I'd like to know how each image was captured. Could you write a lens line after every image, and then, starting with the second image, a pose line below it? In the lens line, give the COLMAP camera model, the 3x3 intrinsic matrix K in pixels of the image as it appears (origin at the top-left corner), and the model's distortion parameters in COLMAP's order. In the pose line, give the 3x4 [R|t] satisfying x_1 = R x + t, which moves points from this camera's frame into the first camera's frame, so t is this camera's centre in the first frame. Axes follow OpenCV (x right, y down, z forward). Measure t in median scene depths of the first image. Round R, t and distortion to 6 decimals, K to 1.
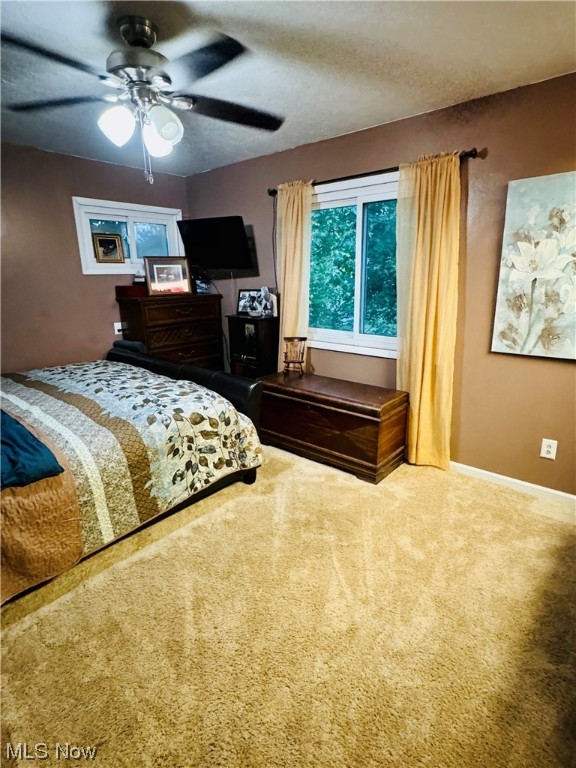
lens RADIAL K [[406.4, 0, 287.0], [0, 406.4, 383.5], [0, 0, 1]] dist [0.001909, 0.000067]
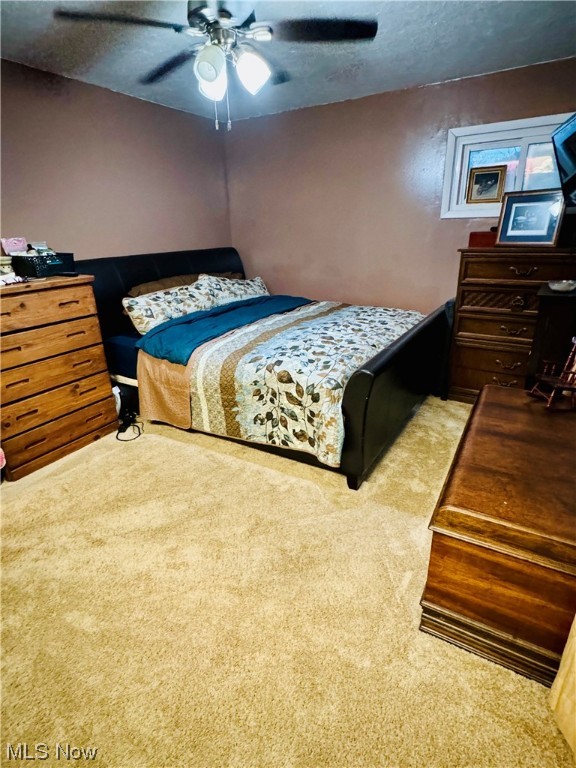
lens RADIAL K [[406.4, 0, 286.8], [0, 406.4, 382.4], [0, 0, 1]] dist [0.001909, 0.000067]
pose [[0.185672, 0.364063, -0.912680, 0.645730], [-0.239372, 0.917606, 0.317332, -0.204309], [0.953009, 0.159551, 0.257521, 0.738337]]
